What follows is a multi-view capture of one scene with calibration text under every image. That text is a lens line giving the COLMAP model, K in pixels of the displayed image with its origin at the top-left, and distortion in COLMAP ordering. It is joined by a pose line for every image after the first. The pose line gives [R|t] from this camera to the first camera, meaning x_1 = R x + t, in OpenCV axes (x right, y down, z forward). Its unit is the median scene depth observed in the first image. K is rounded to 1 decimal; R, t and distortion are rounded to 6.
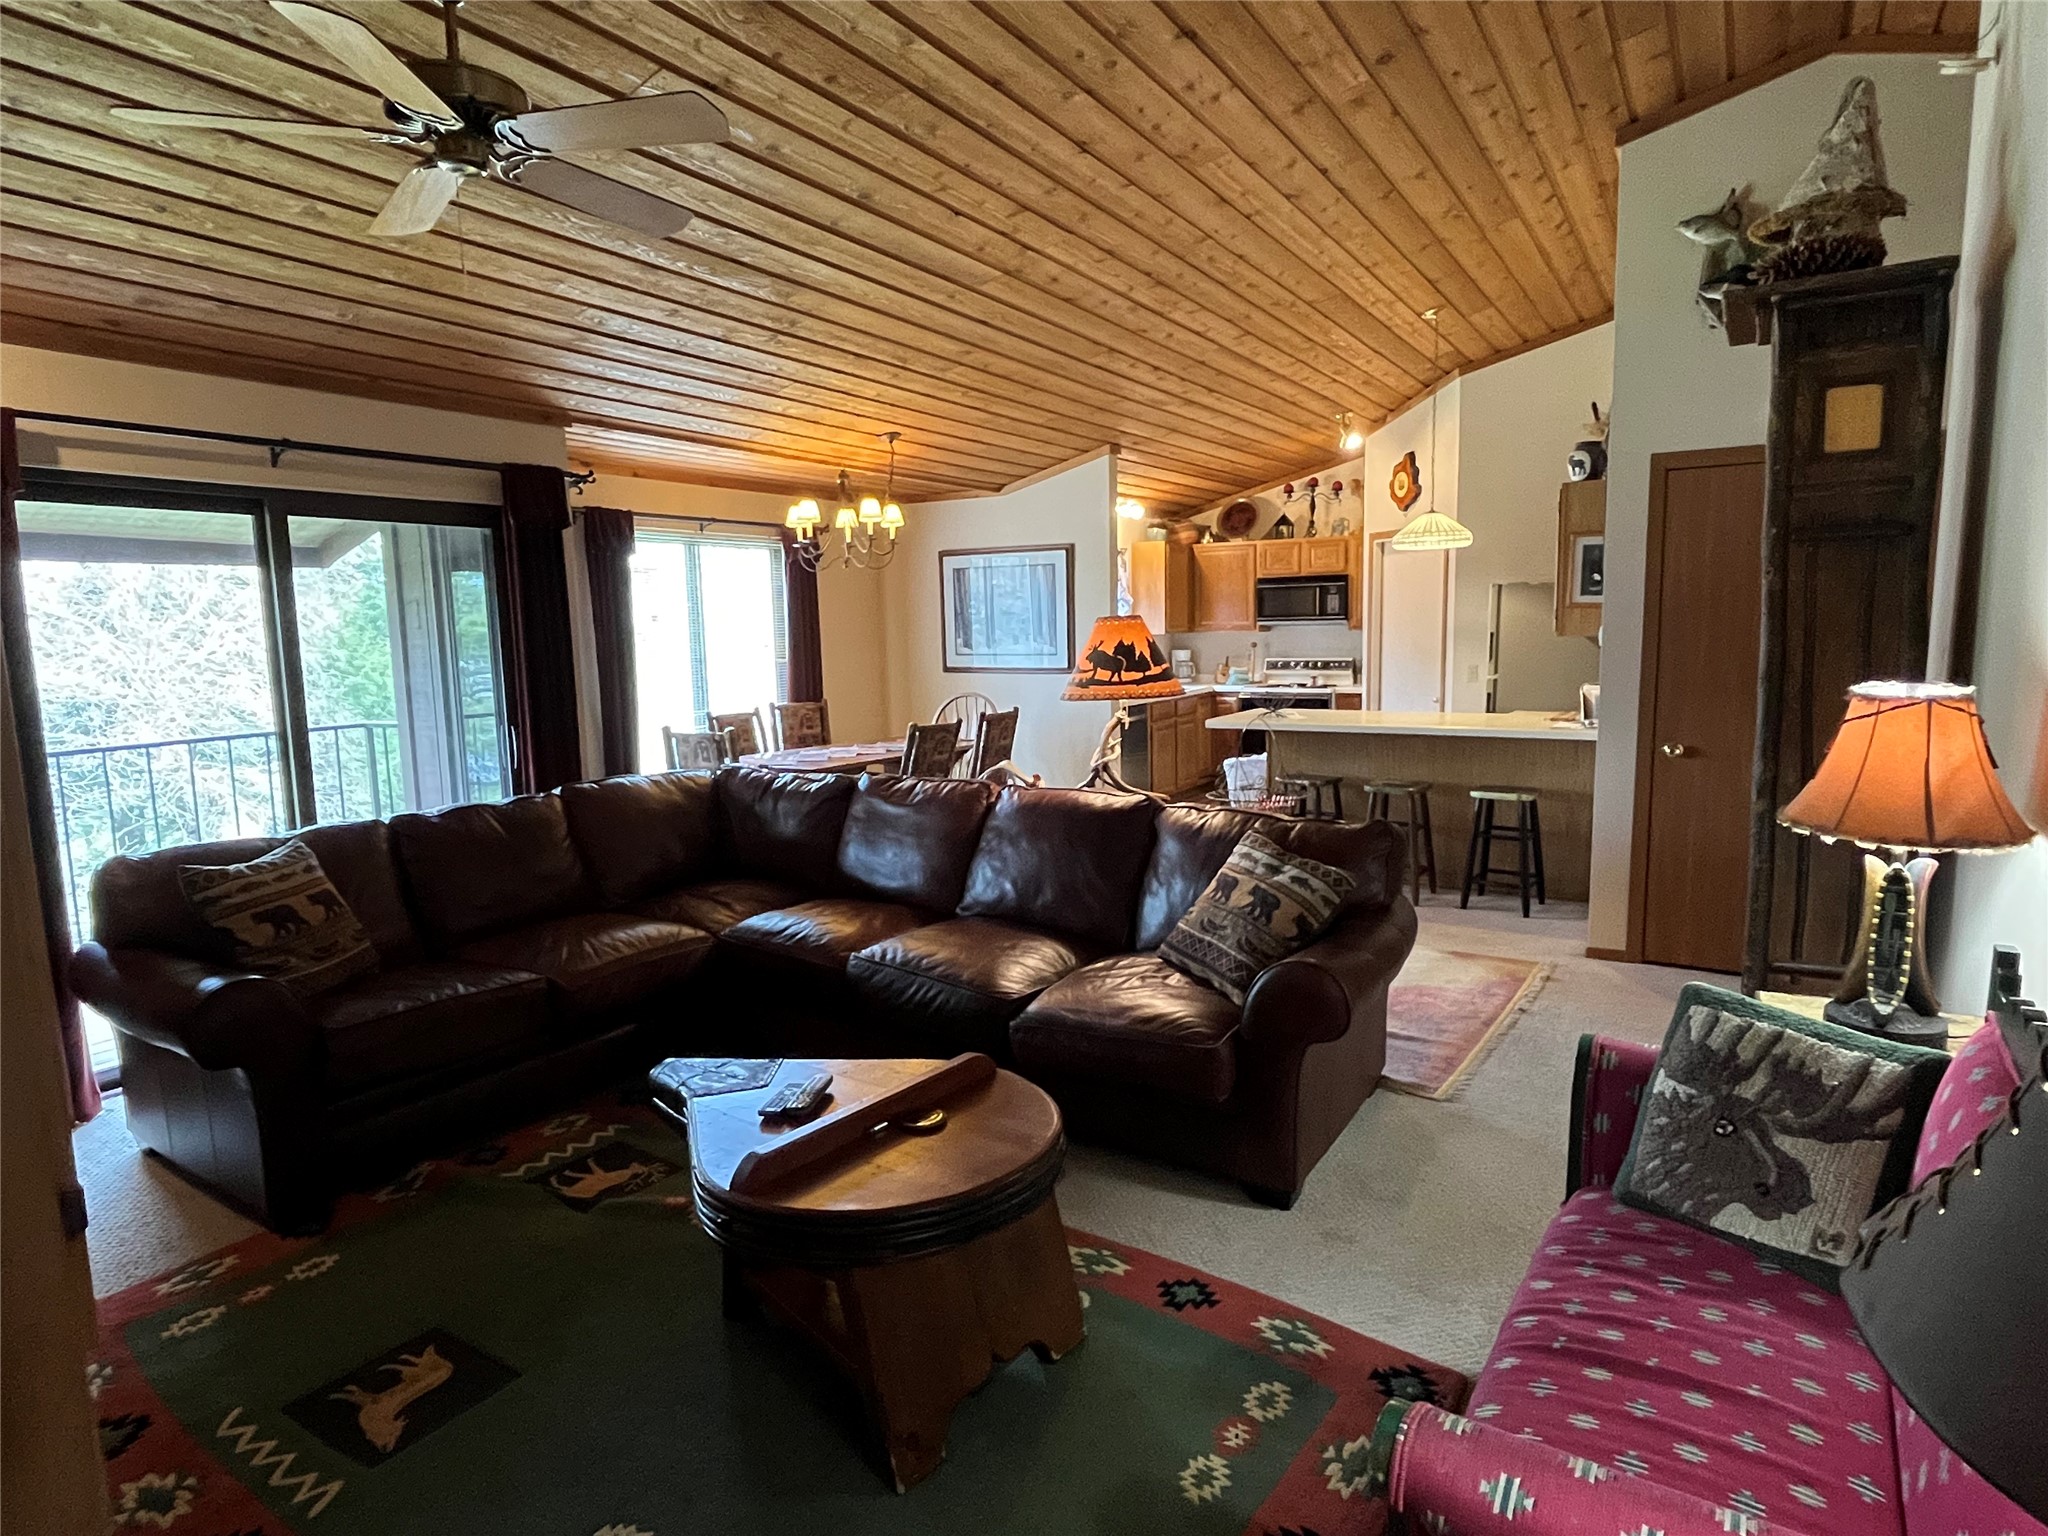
lens RADIAL K [[1128.6, 0, 1027.0], [0, 1128.6, 769.3], [0, 0, 1]] dist [0.005563, 0.000443]
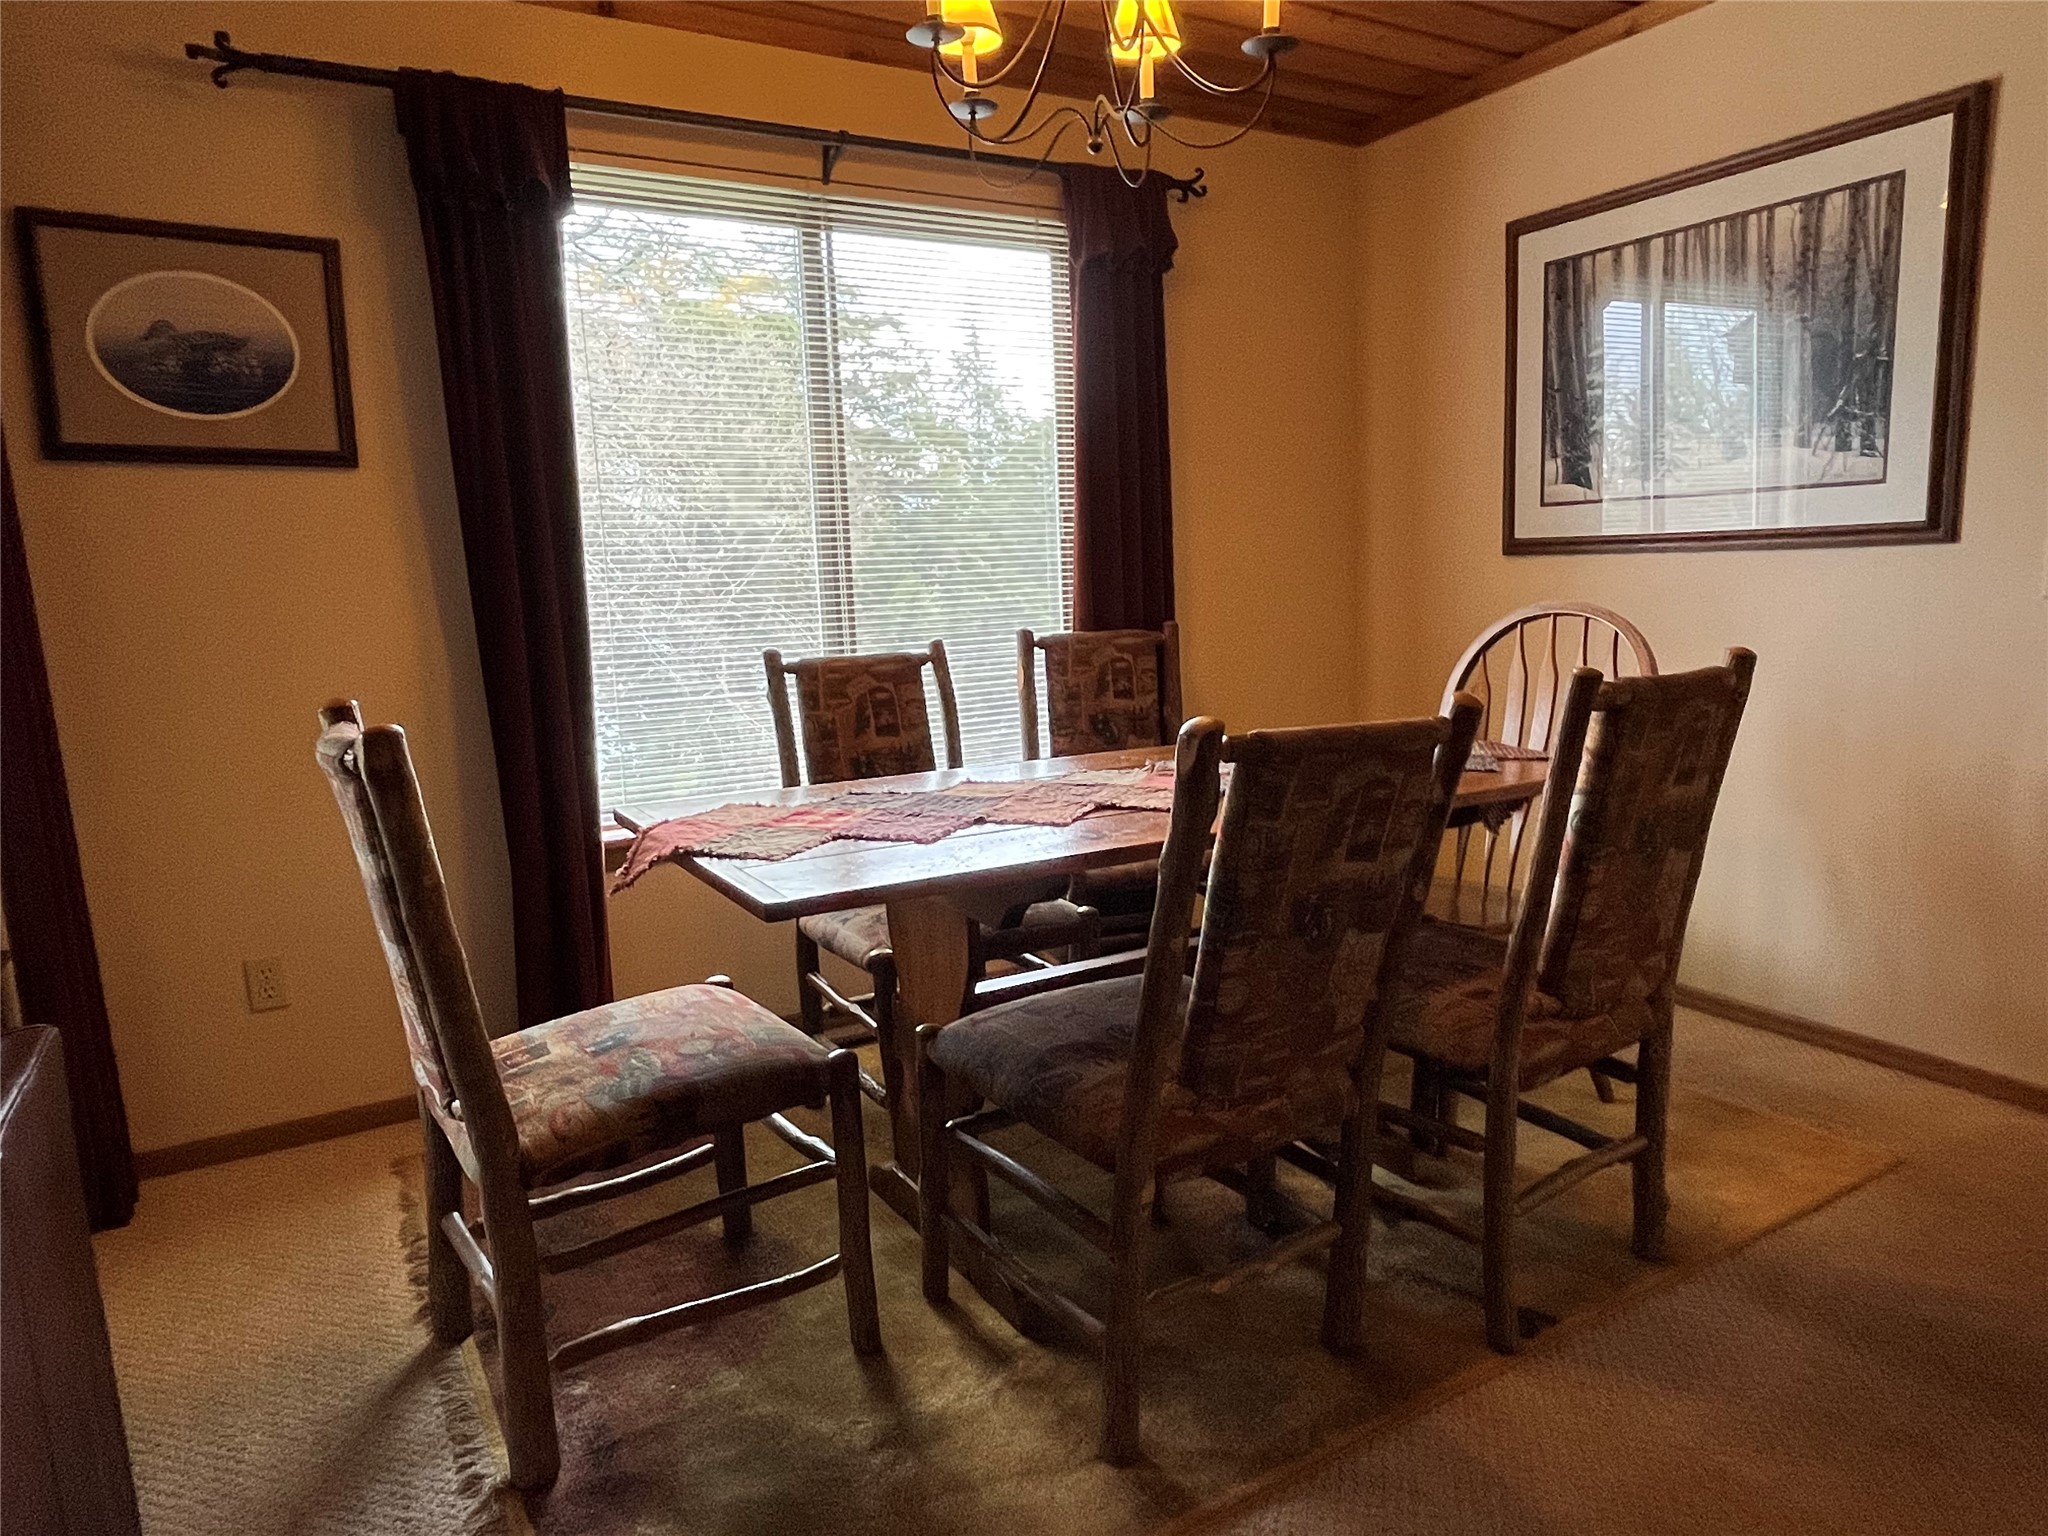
lens RADIAL K [[1271.8, 0, 1008.7], [0, 1271.8, 767.3], [0, 0, 1]] dist [0.003781, 0.002949]
pose [[0.879498, 0.056519, -0.472535, -0.016743], [-0.035442, 0.997944, 0.053398, -0.036798], [0.474582, -0.030216, 0.879693, 0.639913]]
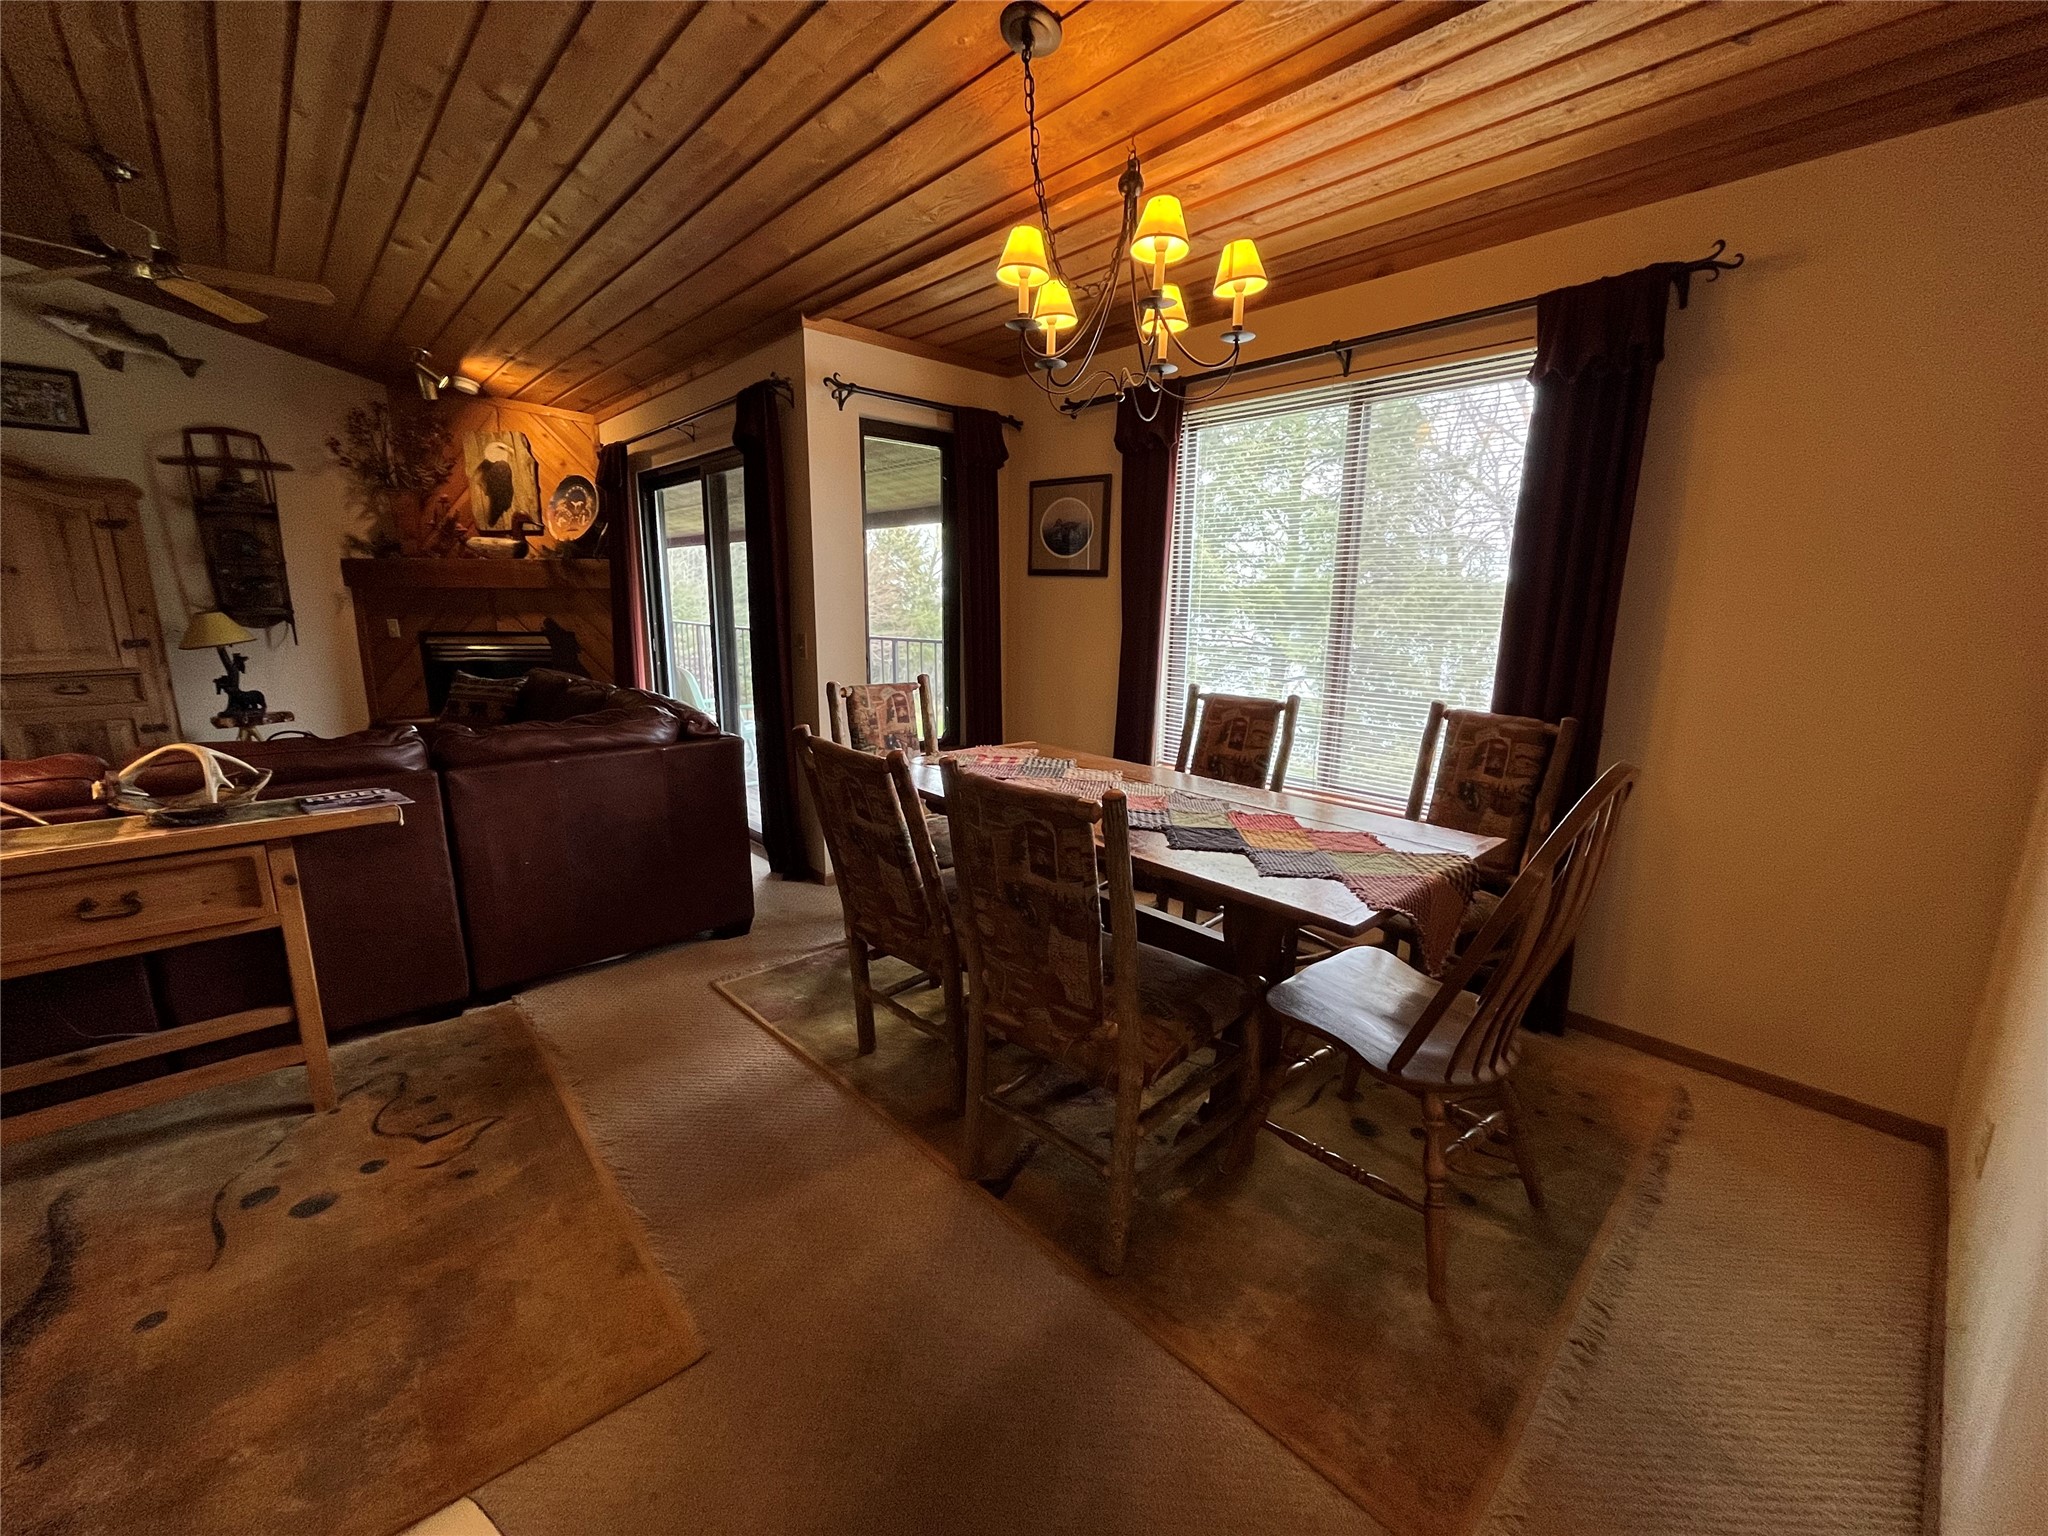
lens RADIAL K [[826.4, 0, 1027.0], [0, 826.4, 780.1], [0, 0, 1]] dist [-0.011015, 0.000017]
pose [[-0.257028, 0.193235, -0.946888, 0.175648], [-0.146452, 0.960701, 0.235808, -0.090805], [0.955243, 0.199283, -0.218627, 0.977006]]
